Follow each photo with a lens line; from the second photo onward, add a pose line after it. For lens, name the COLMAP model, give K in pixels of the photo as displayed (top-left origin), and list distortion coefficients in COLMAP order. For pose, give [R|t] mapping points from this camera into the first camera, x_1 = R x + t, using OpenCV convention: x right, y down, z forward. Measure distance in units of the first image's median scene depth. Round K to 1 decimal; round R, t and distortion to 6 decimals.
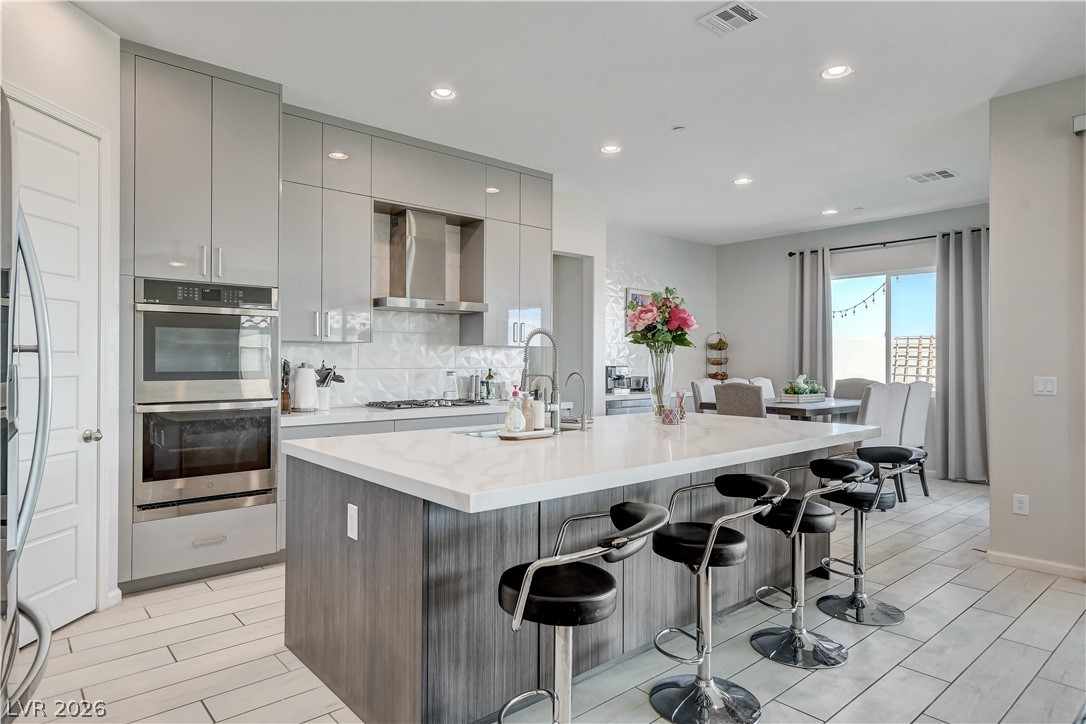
lens RADIAL K [[626.3, 0, 546.1], [0, 626.3, 355.7], [0, 0, 1]] dist [0.003137, 0.001769]
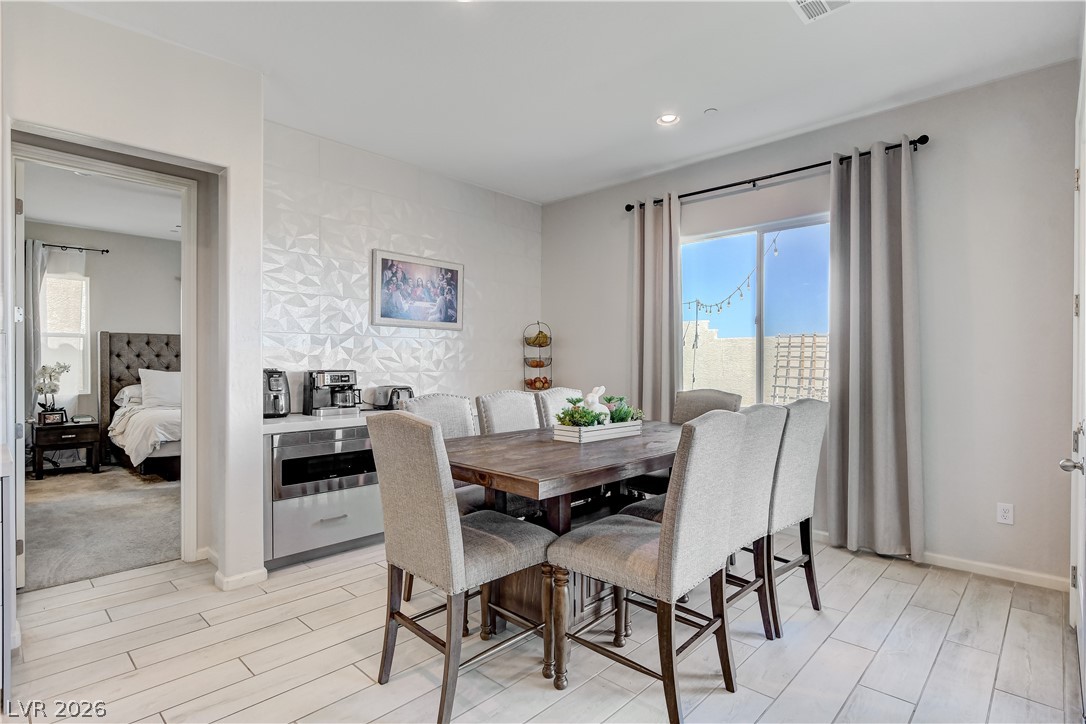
lens RADIAL K [[540.6, 0, 543.0], [0, 540.6, 362.0], [0, 0, 1]] dist [-0.003061, -0.000518]
pose [[0.995777, -0.000918, 0.091796, 0.265995], [0.000127, 0.999963, 0.008623, 0.004028], [-0.091800, -0.008575, 0.995741, 0.452886]]
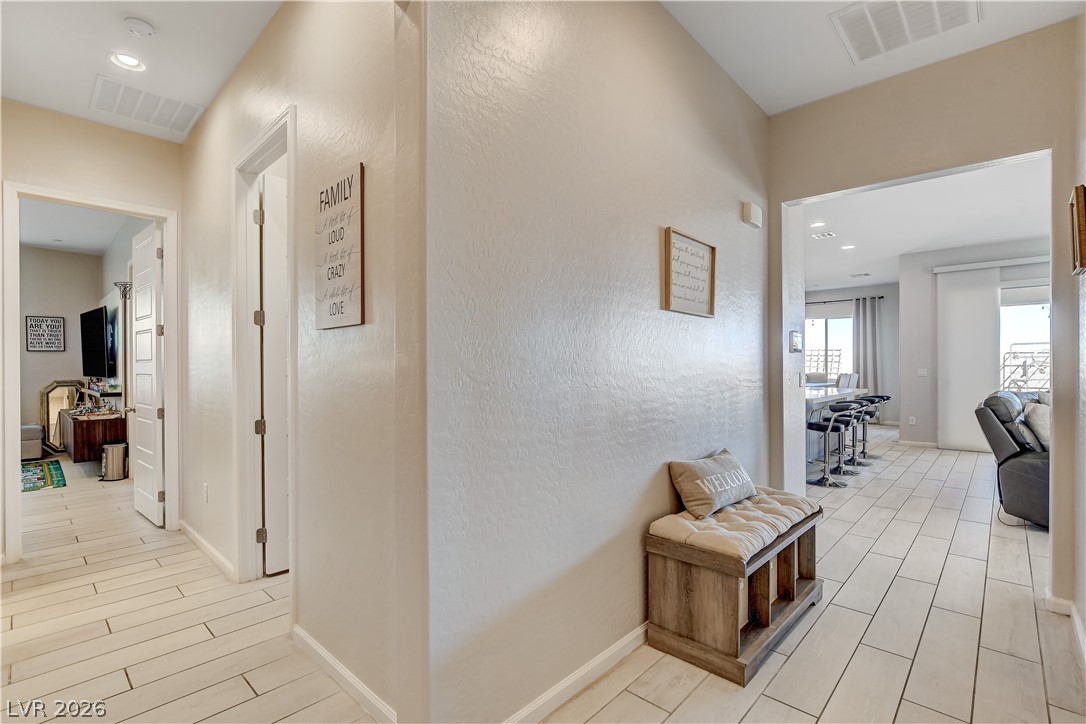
lens RADIAL K [[499.1, 0, 542.6], [0, 499.1, 365.4], [0, 0, 1]] dist [-0.004959, -0.000263]
pose [[0.994814, -0.001177, 0.101704, -0.467659], [0.000207, 0.999954, 0.009547, 0.000034], [-0.101711, -0.009477, 0.994769, -0.421478]]
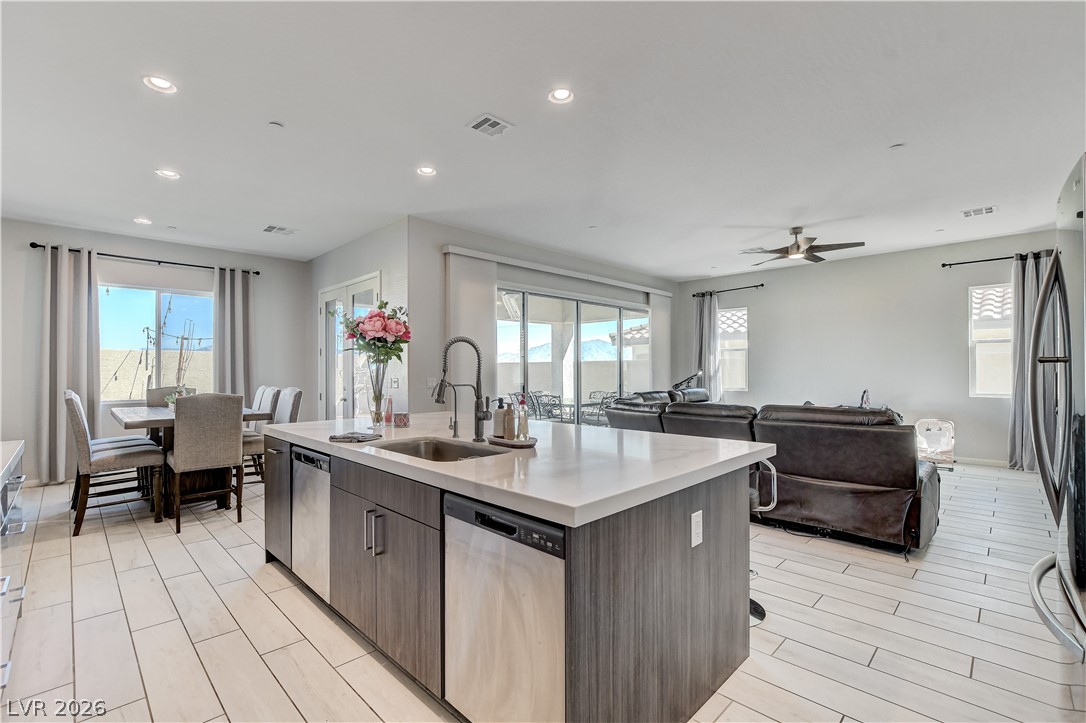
lens RADIAL K [[485.0, 0, 543.0], [0, 485.0, 361.5], [0, 0, 1]] dist [-0.014266, 0.000315]
pose [[-0.068482, 0.015144, 0.997537, -0.329125], [-0.005167, 0.999866, -0.015534, 0.001667], [-0.997639, -0.006219, -0.068394, 0.396279]]
